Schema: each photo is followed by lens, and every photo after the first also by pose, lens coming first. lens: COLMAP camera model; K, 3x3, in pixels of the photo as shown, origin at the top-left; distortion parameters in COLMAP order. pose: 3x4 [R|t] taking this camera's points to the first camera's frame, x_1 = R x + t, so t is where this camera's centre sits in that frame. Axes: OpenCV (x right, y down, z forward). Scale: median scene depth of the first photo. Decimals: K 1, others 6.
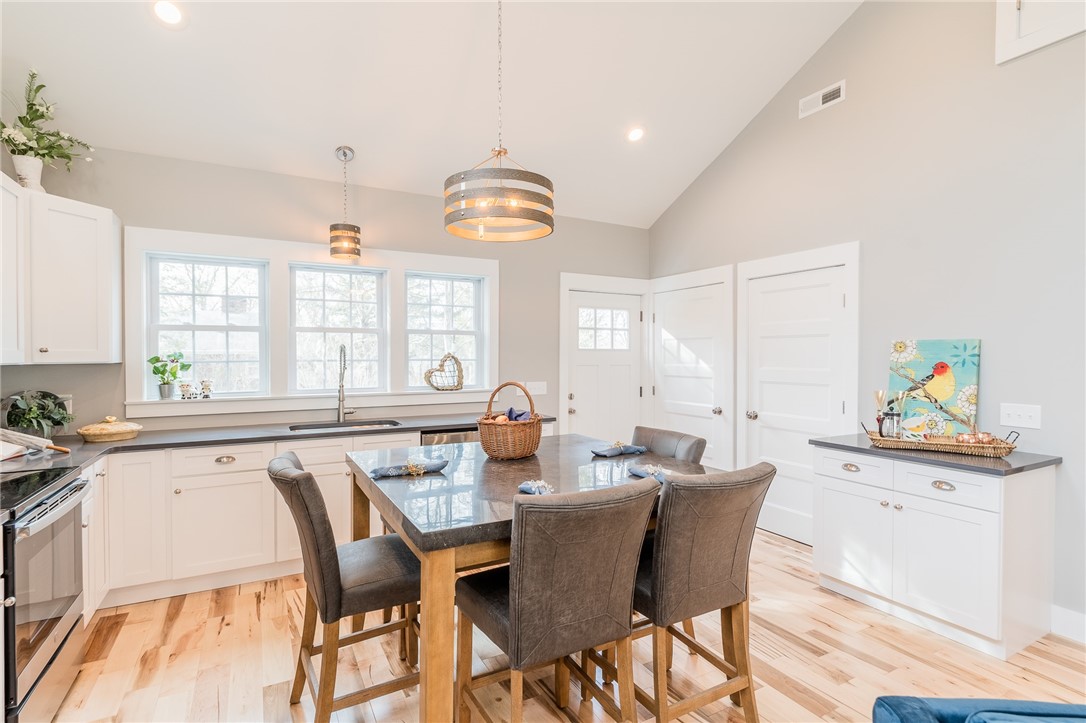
lens RADIAL K [[525.2, 0, 555.9], [0, 525.2, 356.2], [0, 0, 1]] dist [0.002528, -0.000814]
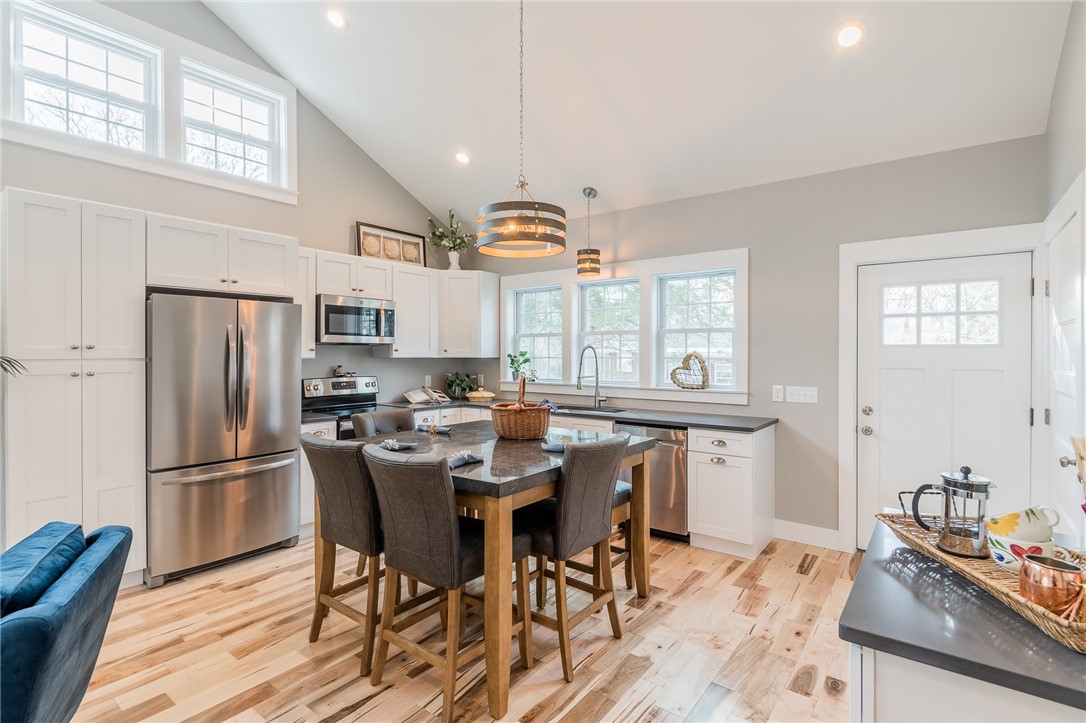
lens RADIAL K [[525.2, 0, 519.2], [0, 525.2, 359.6], [0, 0, 1]] dist [0.002528, -0.000814]
pose [[0.376097, 0.012803, -0.926492, 0.675932], [-0.001668, 0.999912, 0.013141, -0.003797], [0.926579, -0.003397, 0.376085, 0.356938]]
